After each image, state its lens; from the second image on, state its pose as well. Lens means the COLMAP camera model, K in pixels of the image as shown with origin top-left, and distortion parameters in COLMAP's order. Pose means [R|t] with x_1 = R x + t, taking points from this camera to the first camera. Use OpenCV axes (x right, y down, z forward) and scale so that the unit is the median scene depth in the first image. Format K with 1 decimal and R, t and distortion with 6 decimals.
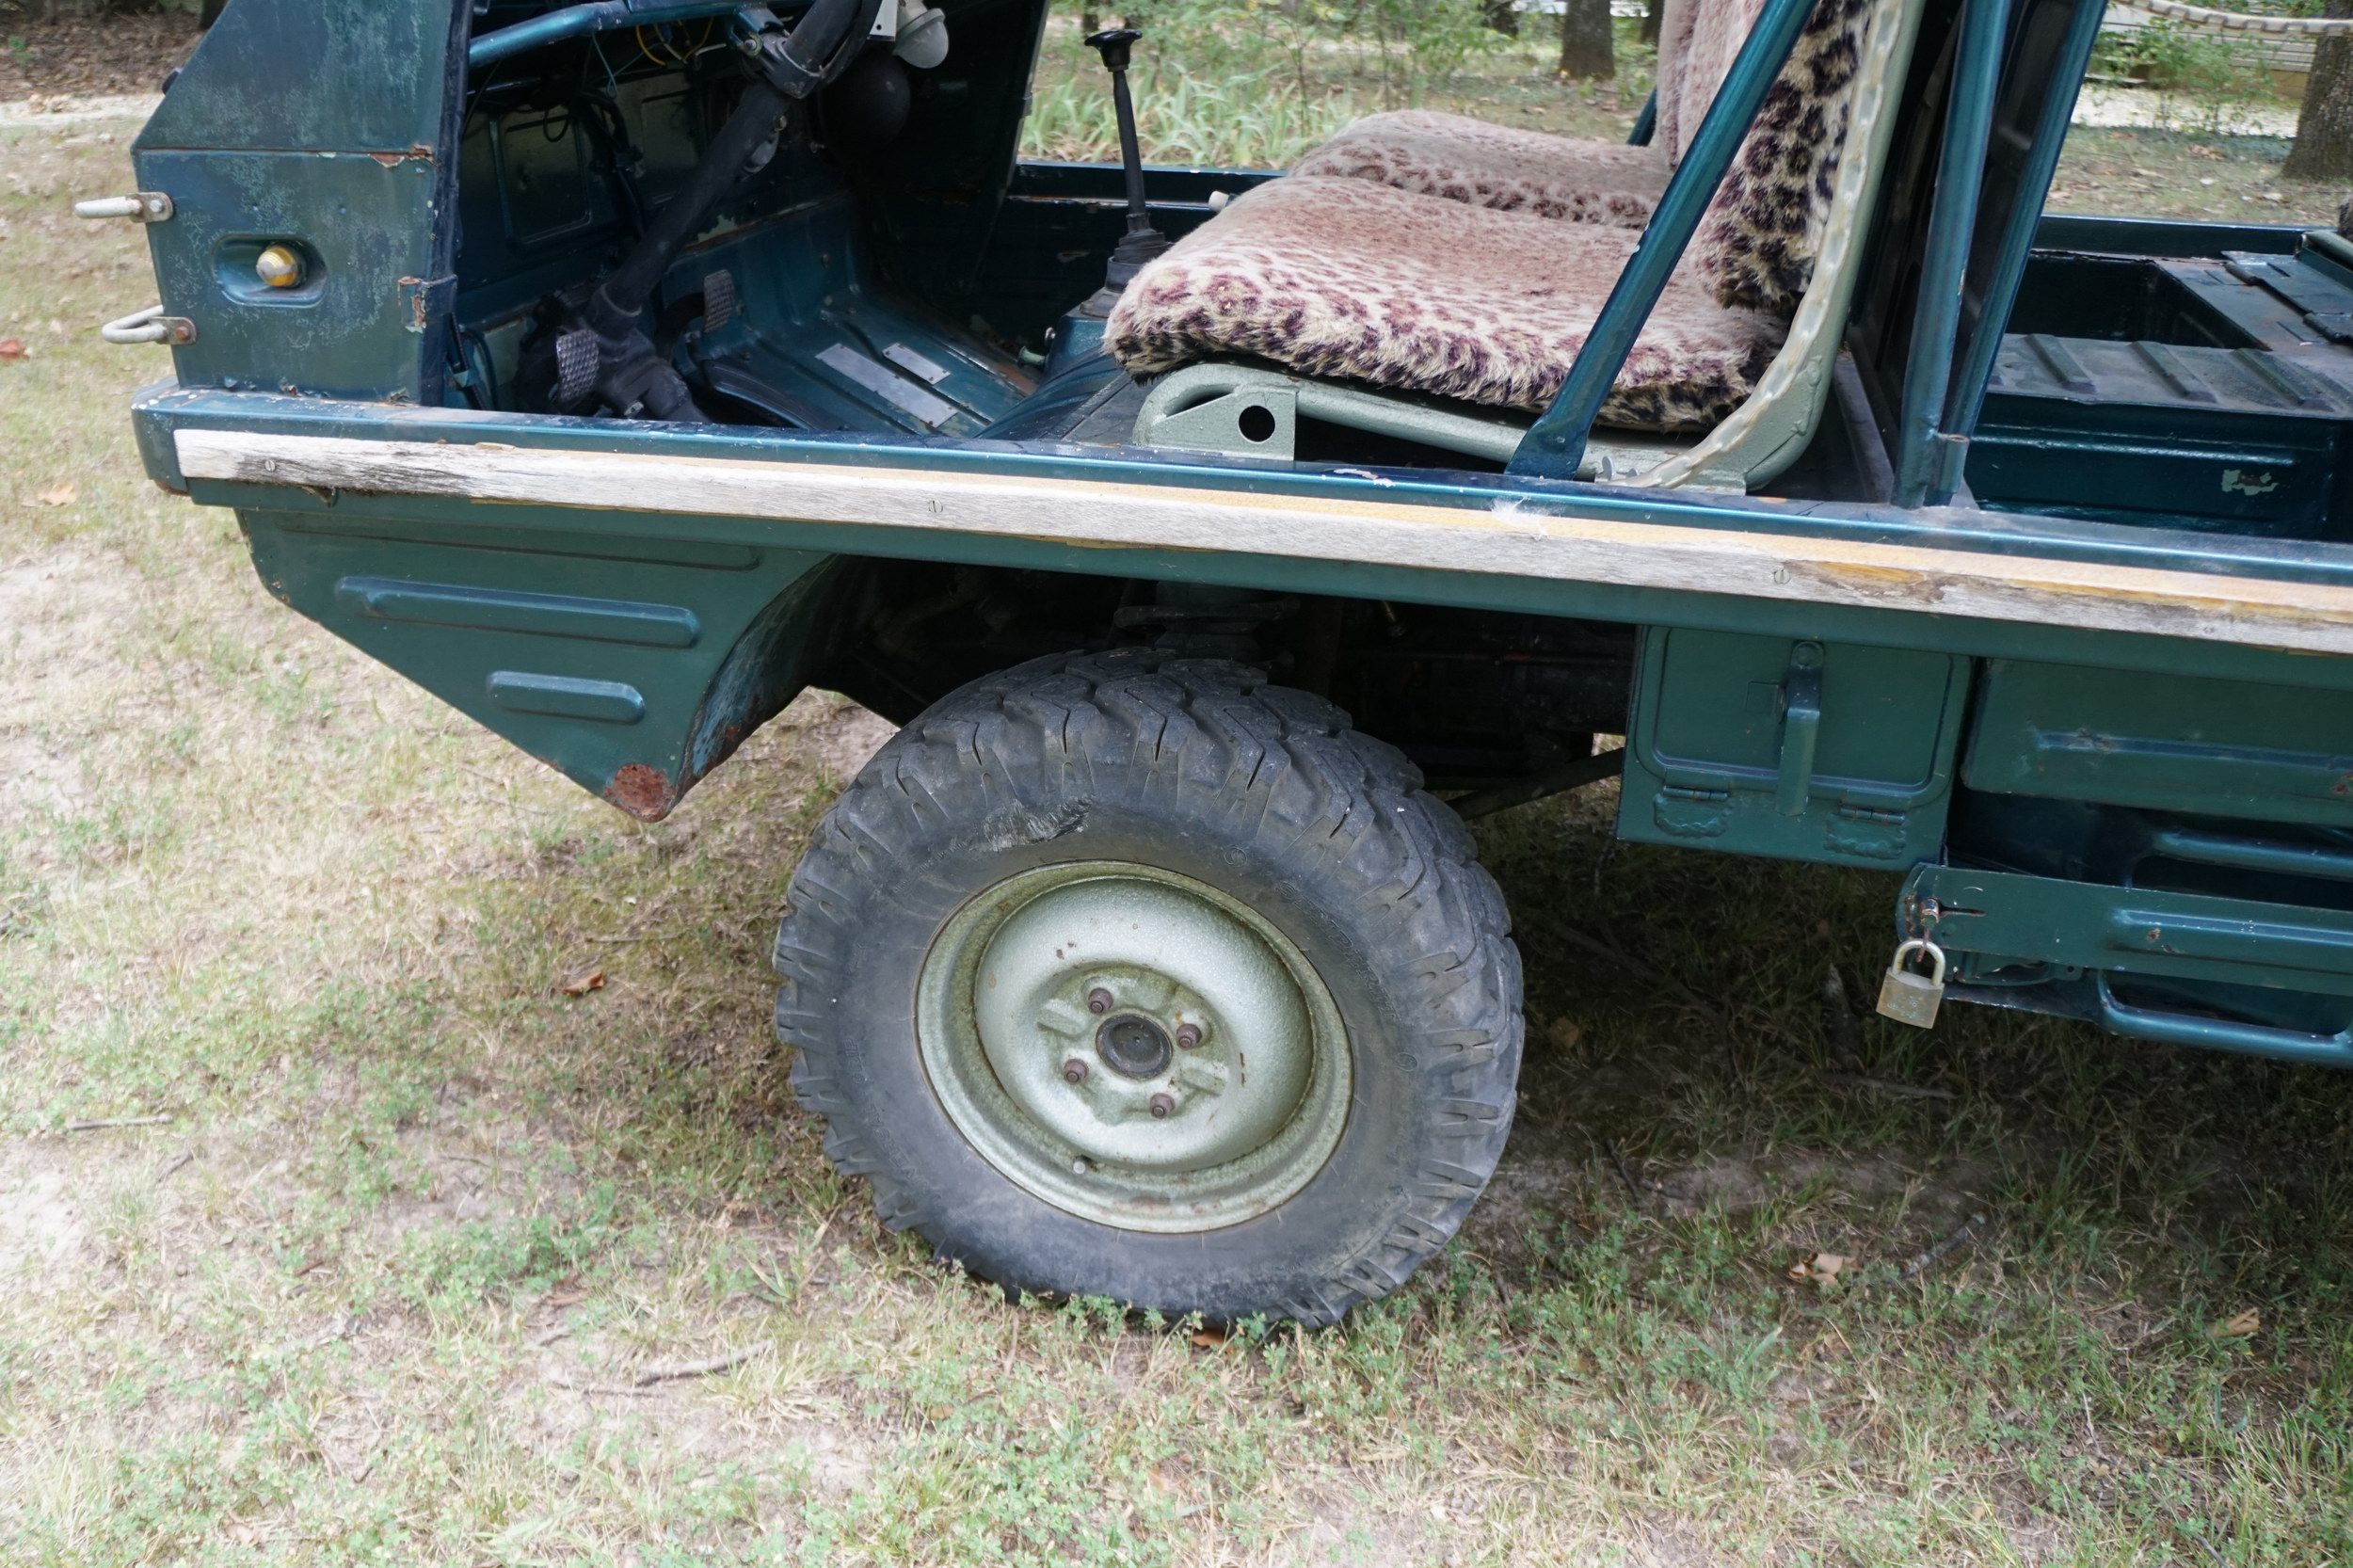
lens RADIAL K [[1843.8, 0, 1175.2], [0, 1843.8, 779.3], [0, 0, 1]] dist [-0.181643, 0.123537]
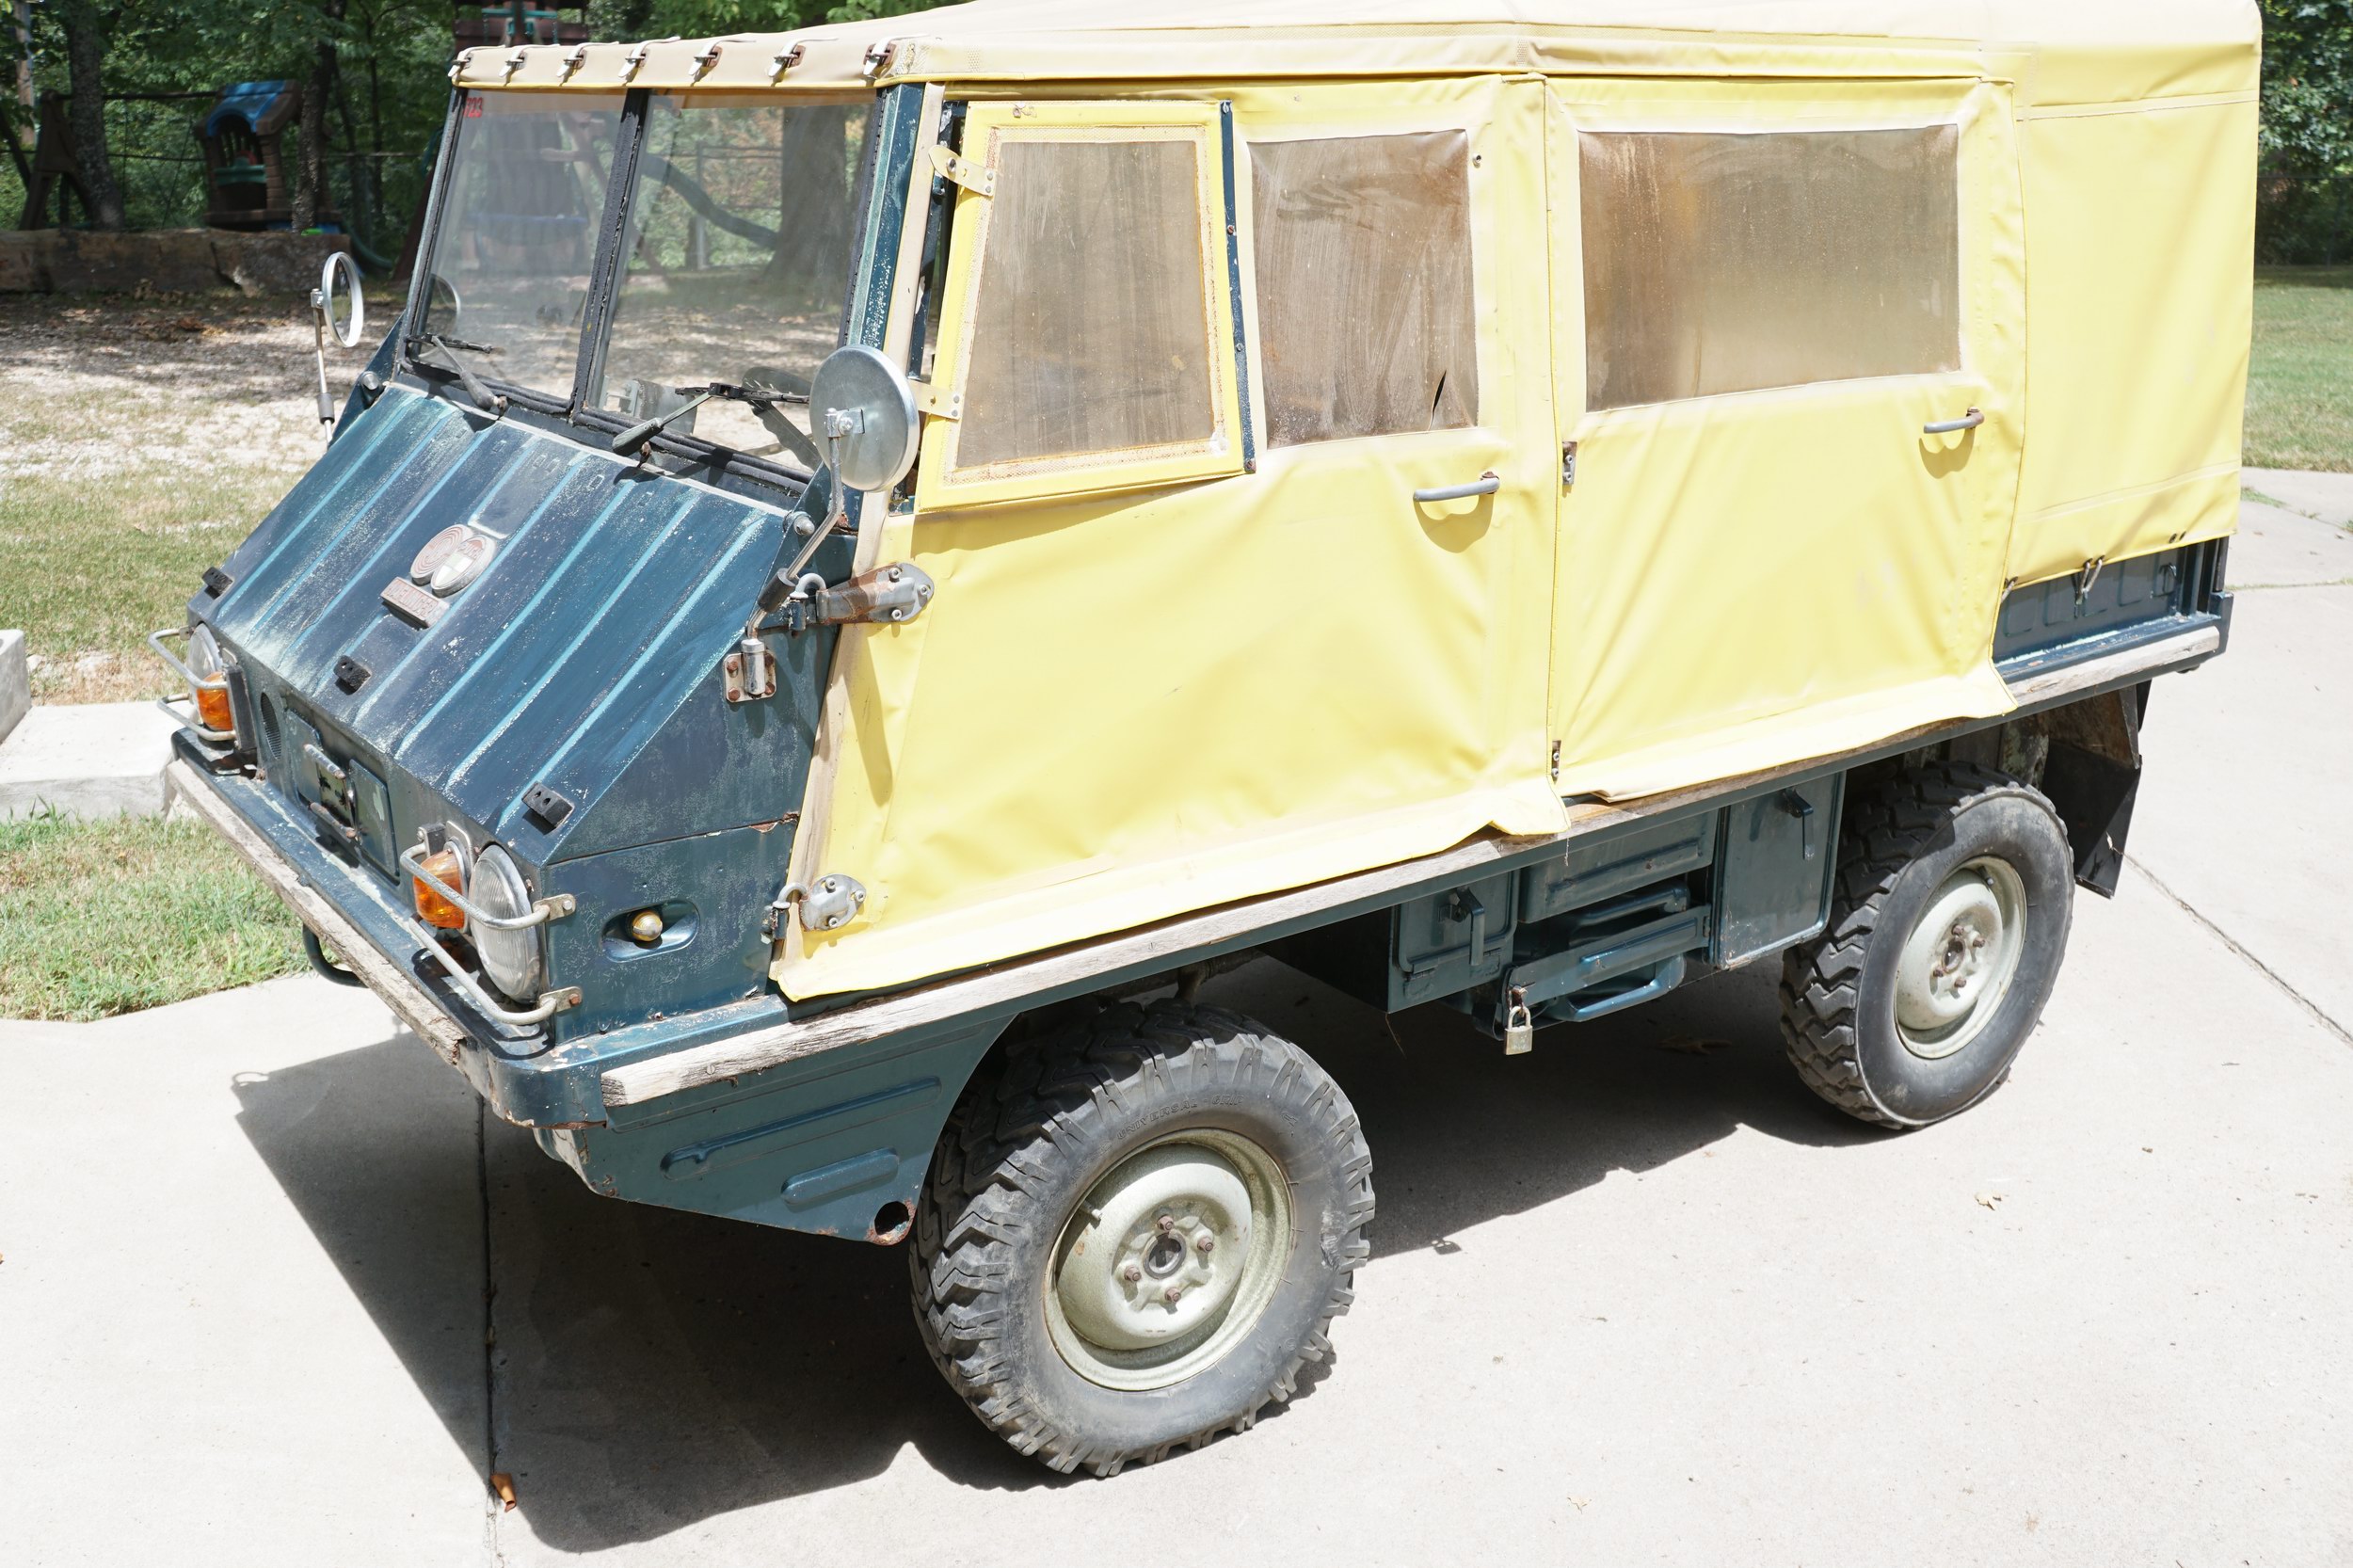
lens RADIAL K [[2219.0, 0, 1171.7], [0, 2219.0, 790.1], [0, 0, 1]] dist [-0.061263, 0.000000]
pose [[0.631606, -0.239407, 0.737400, -1.456097], [0.349493, 0.936926, 0.004834, -0.259900], [-0.692046, 0.254663, 0.675440, -0.402453]]
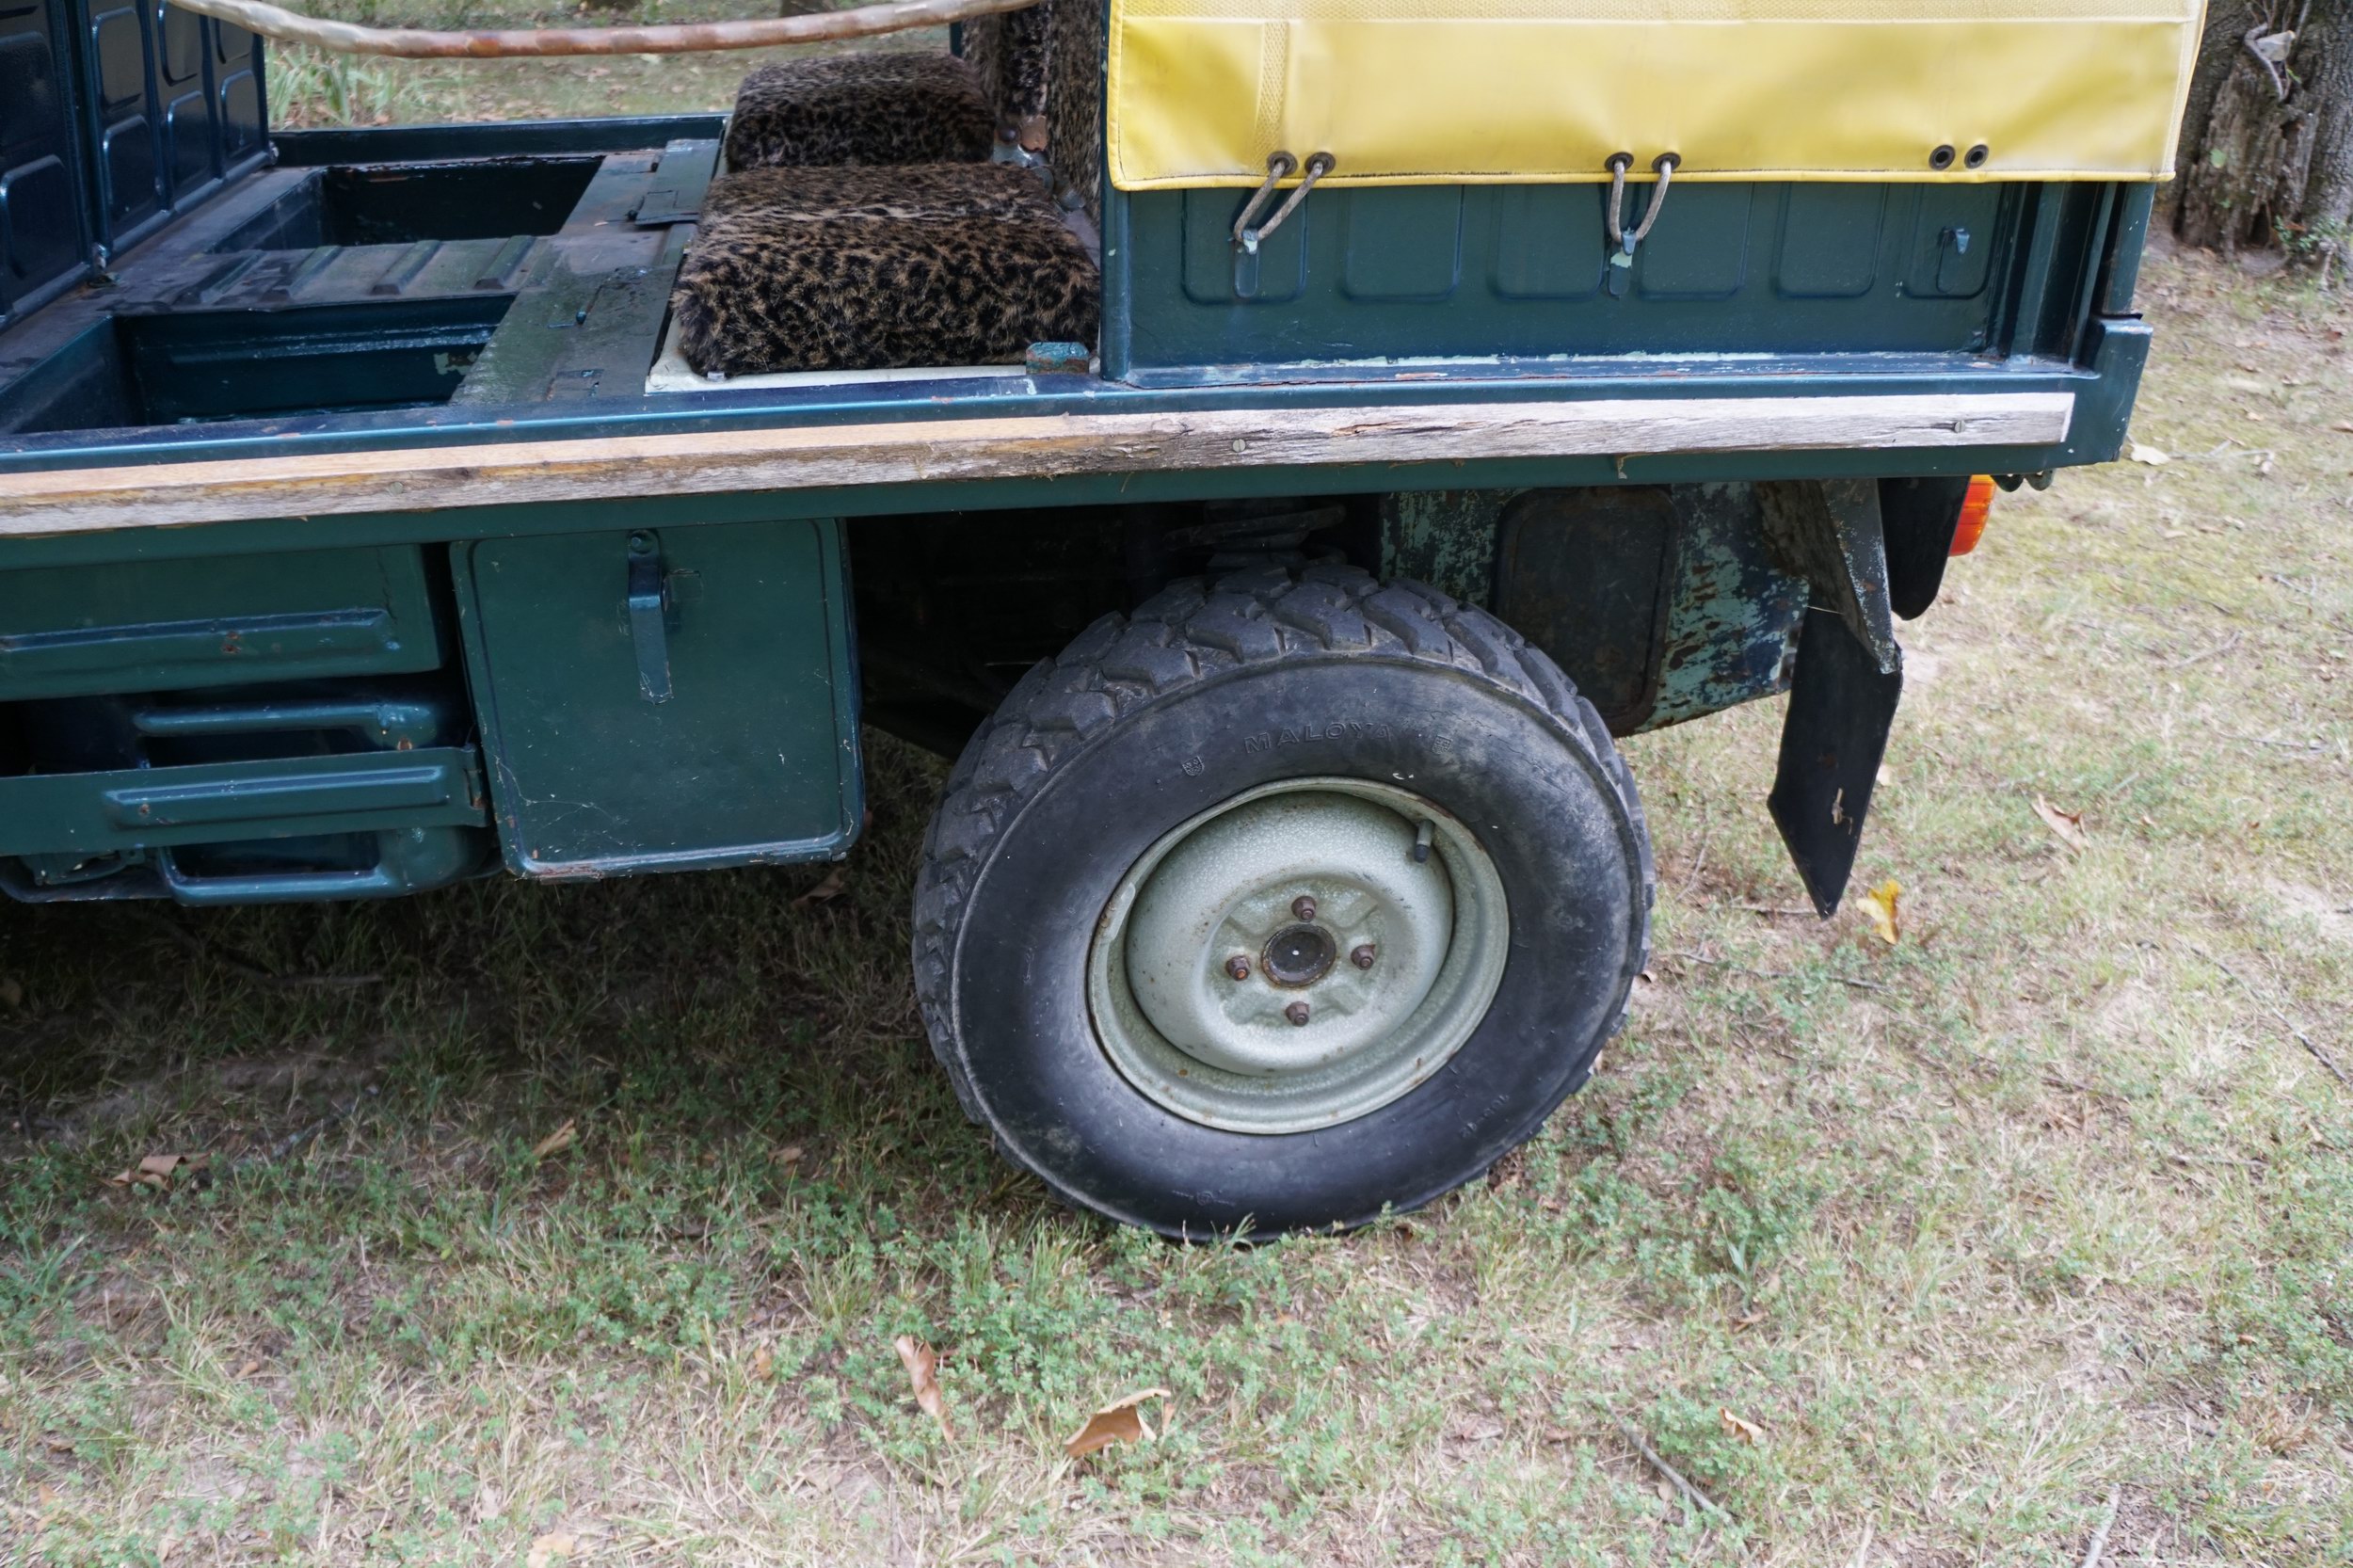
lens RADIAL K [[1843.8, 0, 1177.2], [0, 1843.8, 775.9], [0, 0, 1]] dist [-0.181643, 0.123537]
pose [[0.907099, -0.178115, 0.381376, 0.654182], [0.164386, 0.984010, 0.068574, 0.088810], [-0.387491, 0.000490, 0.921873, -0.202711]]
